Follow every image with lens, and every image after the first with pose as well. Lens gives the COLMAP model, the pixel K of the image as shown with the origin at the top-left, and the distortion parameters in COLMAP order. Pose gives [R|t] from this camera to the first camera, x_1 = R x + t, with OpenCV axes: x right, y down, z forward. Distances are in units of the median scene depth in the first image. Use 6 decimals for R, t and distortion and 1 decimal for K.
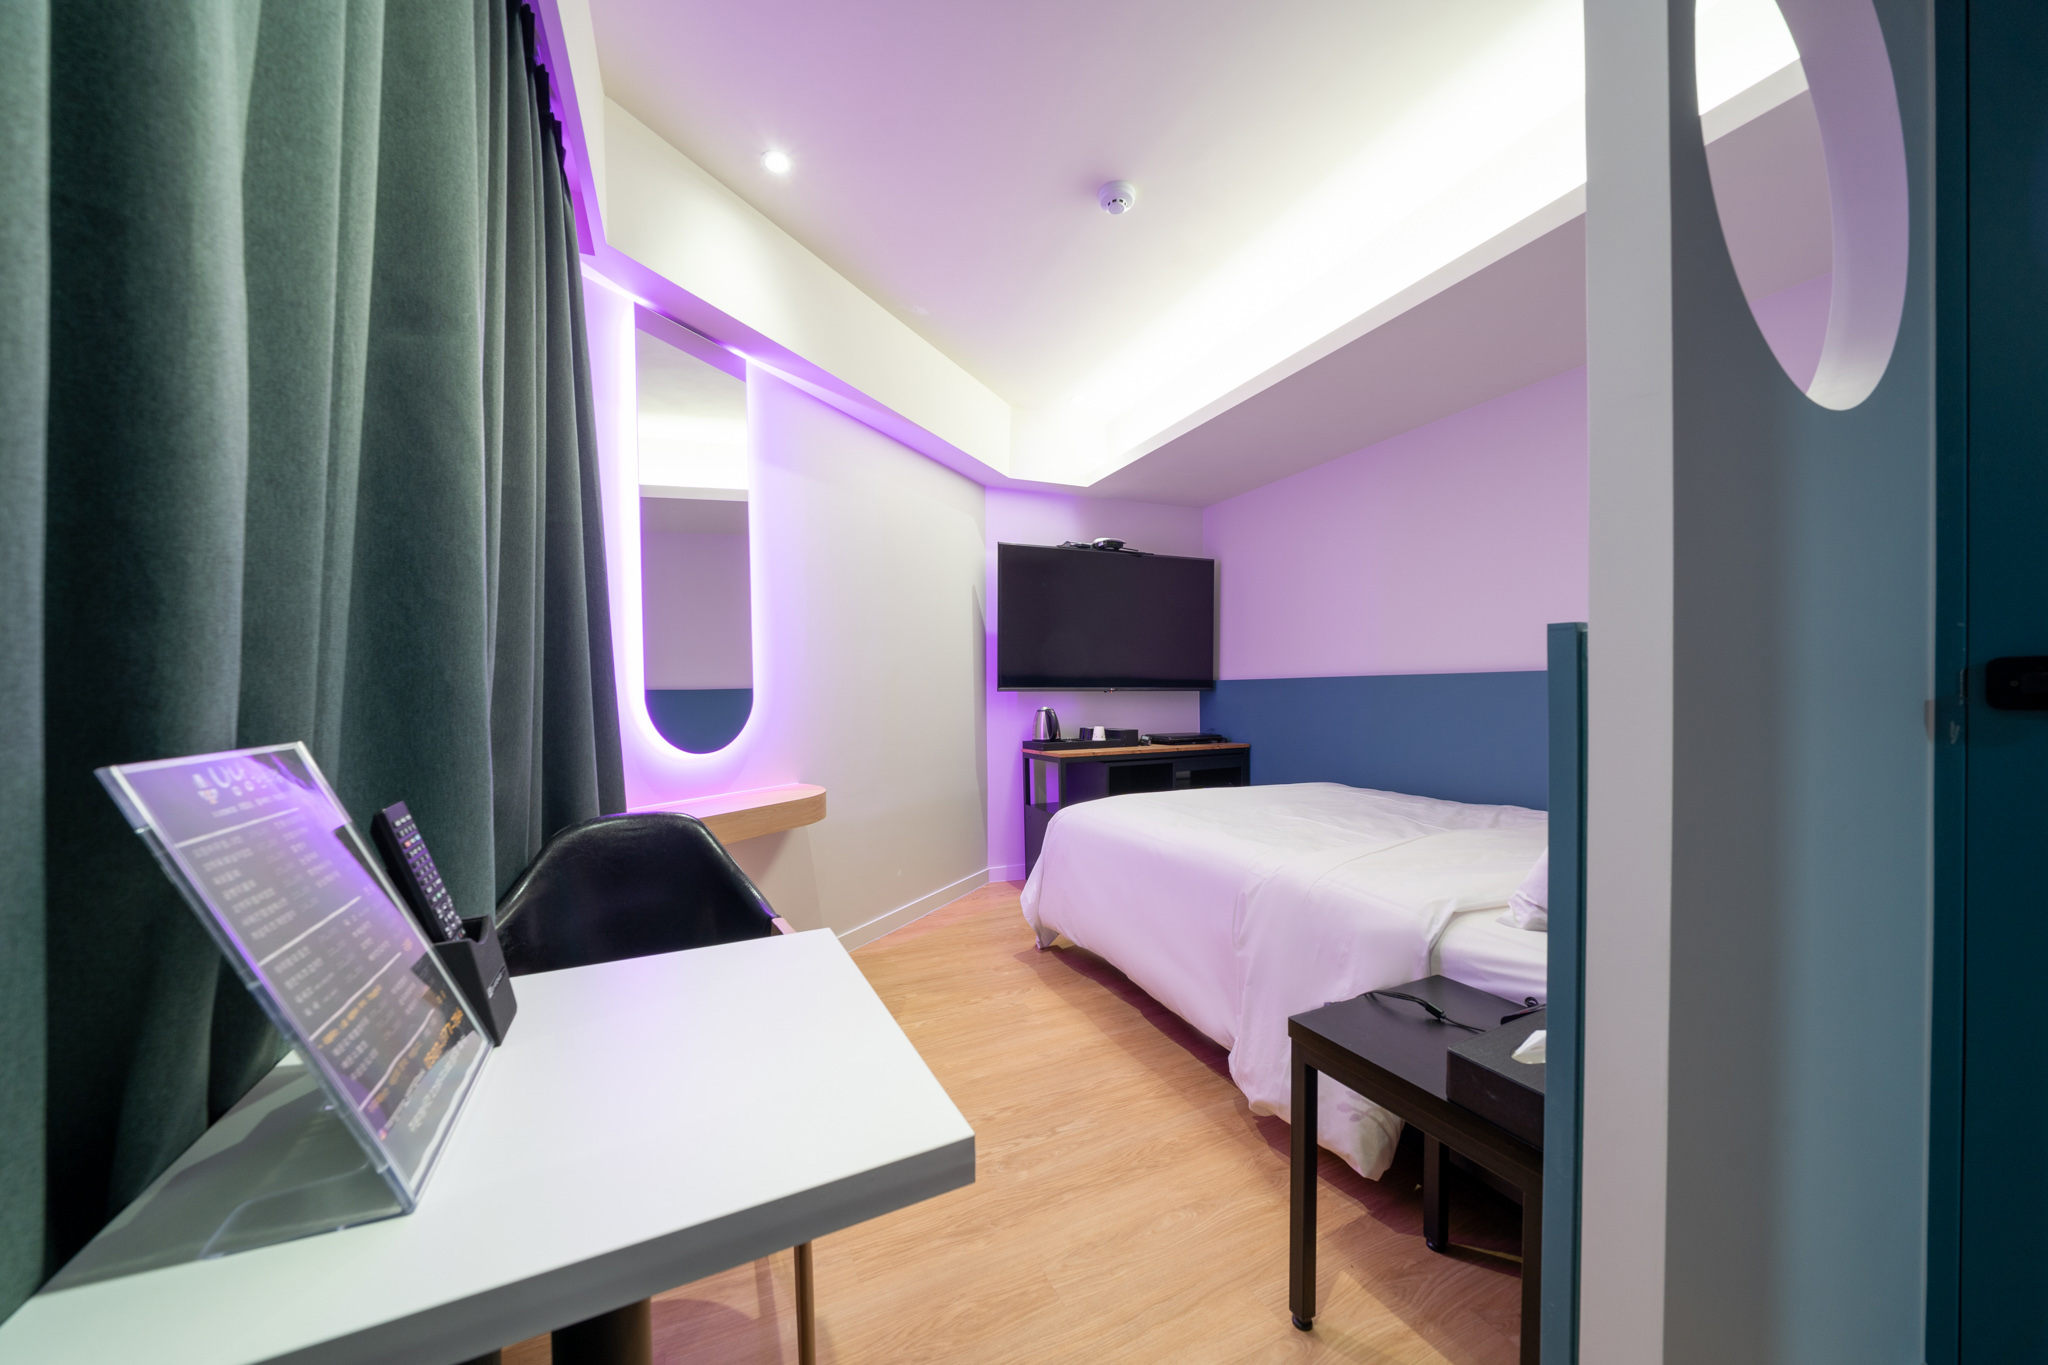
lens RADIAL K [[704.3, 0, 1020.5], [0, 704.3, 699.0], [0, 0, 1]] dist [-0.001335, -0.000245]
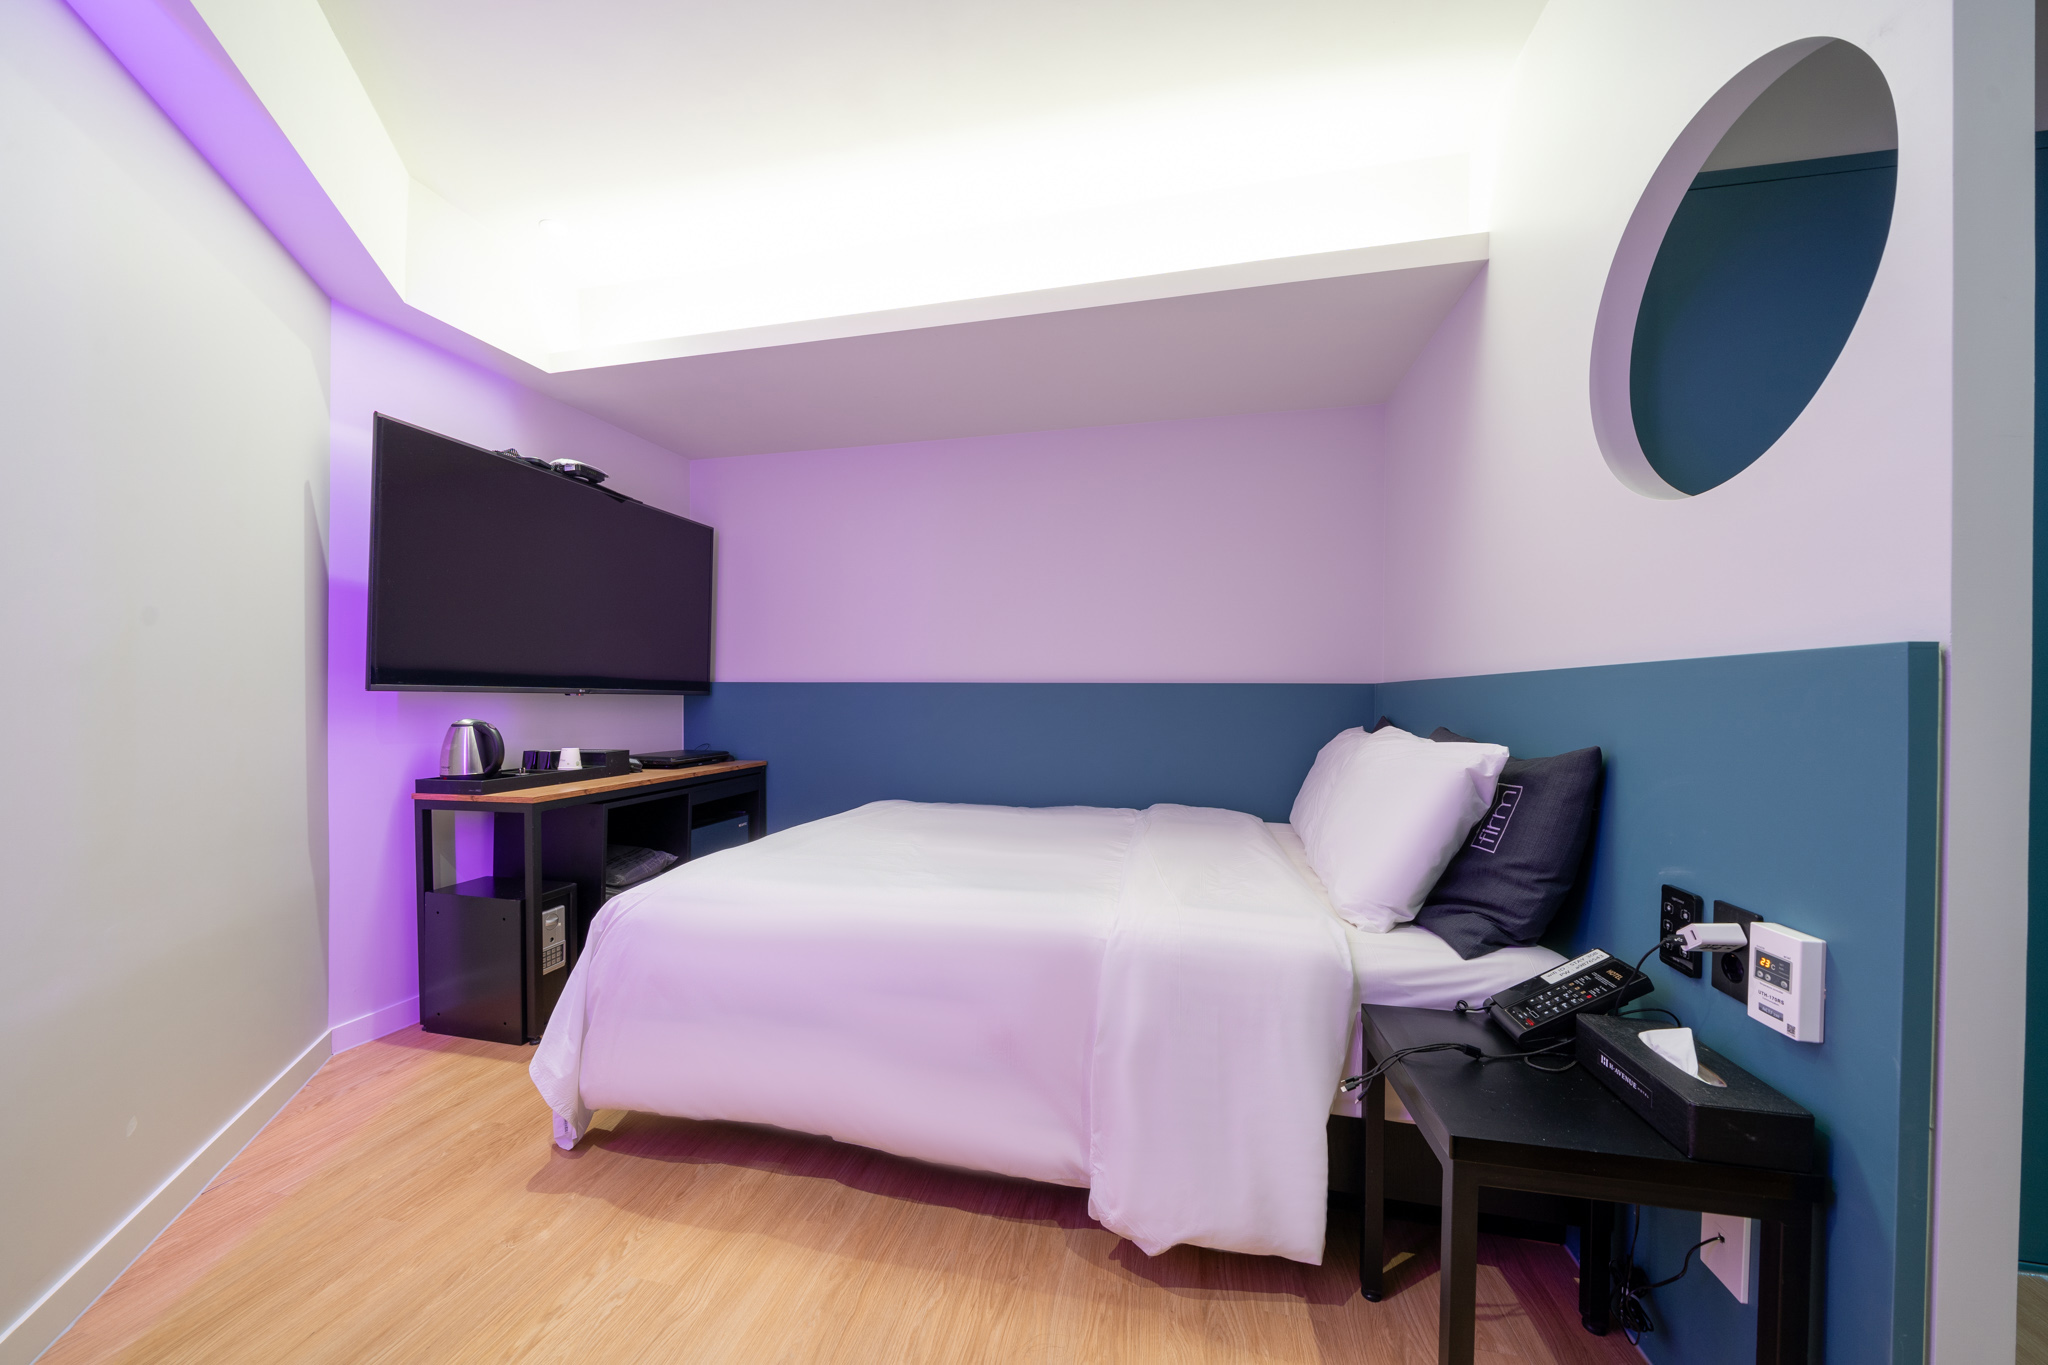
lens RADIAL K [[704.3, 0, 1020.5], [0, 704.3, 699.0], [0, 0, 1]] dist [-0.001335, -0.000245]
pose [[0.602668, 0.013136, 0.797884, -0.157835], [-0.007181, 0.999913, -0.011038, -0.001583], [-0.797959, 0.000923, 0.602710, 0.282547]]
